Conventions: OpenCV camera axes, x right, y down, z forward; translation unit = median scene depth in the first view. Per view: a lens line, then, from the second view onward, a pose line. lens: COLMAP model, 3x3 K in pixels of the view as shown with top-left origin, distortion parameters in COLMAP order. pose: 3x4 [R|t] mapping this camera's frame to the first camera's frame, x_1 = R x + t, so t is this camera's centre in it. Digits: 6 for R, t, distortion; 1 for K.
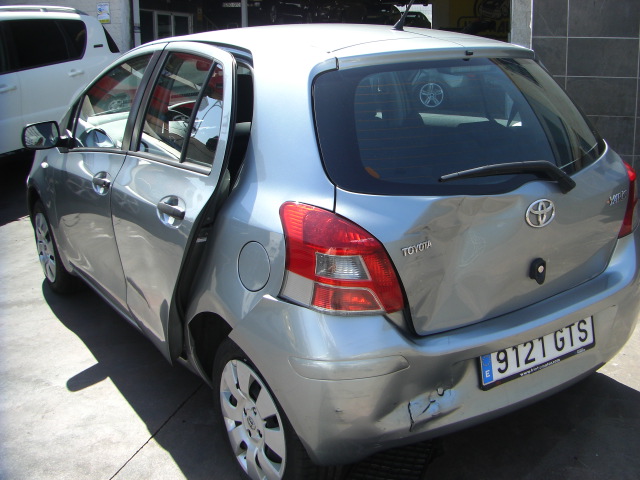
lens RADIAL K [[721.3, 0, 368.2], [0, 721.3, 209.9], [0, 0, 1]] dist [-0.174377, 0.069791]
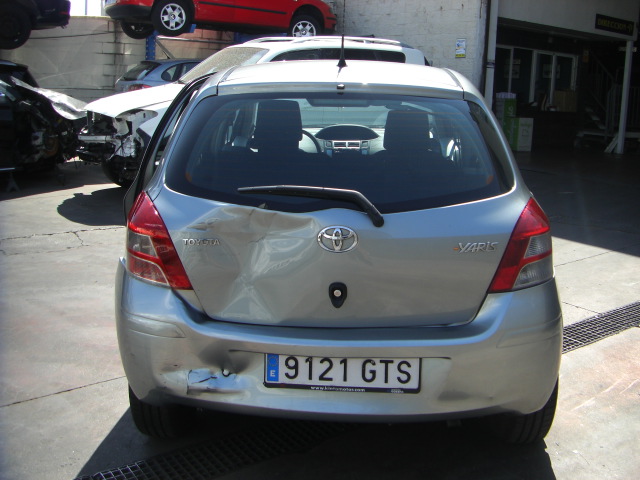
lens RADIAL K [[721.3, 0, 368.2], [0, 721.3, 209.9], [0, 0, 1]] dist [-0.174377, 0.069791]
pose [[0.802795, 0.147245, -0.577788, 0.849561], [-0.179038, 0.983840, 0.001963, -0.045810], [0.568740, 0.101870, 0.816184, 0.149513]]
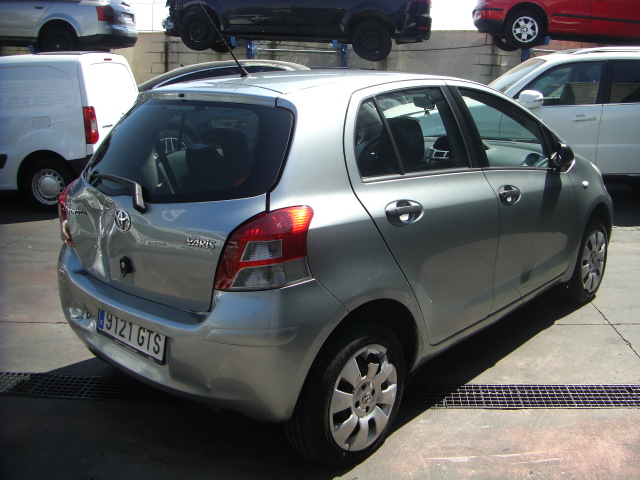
lens RADIAL K [[721.3, 0, 368.2], [0, 721.3, 209.9], [0, 0, 1]] dist [-0.174377, 0.069791]
pose [[0.244982, 0.196041, -0.949501, 1.483749], [-0.247601, 0.959519, 0.134225, -0.279628], [0.937378, 0.202215, 0.283605, 1.009668]]
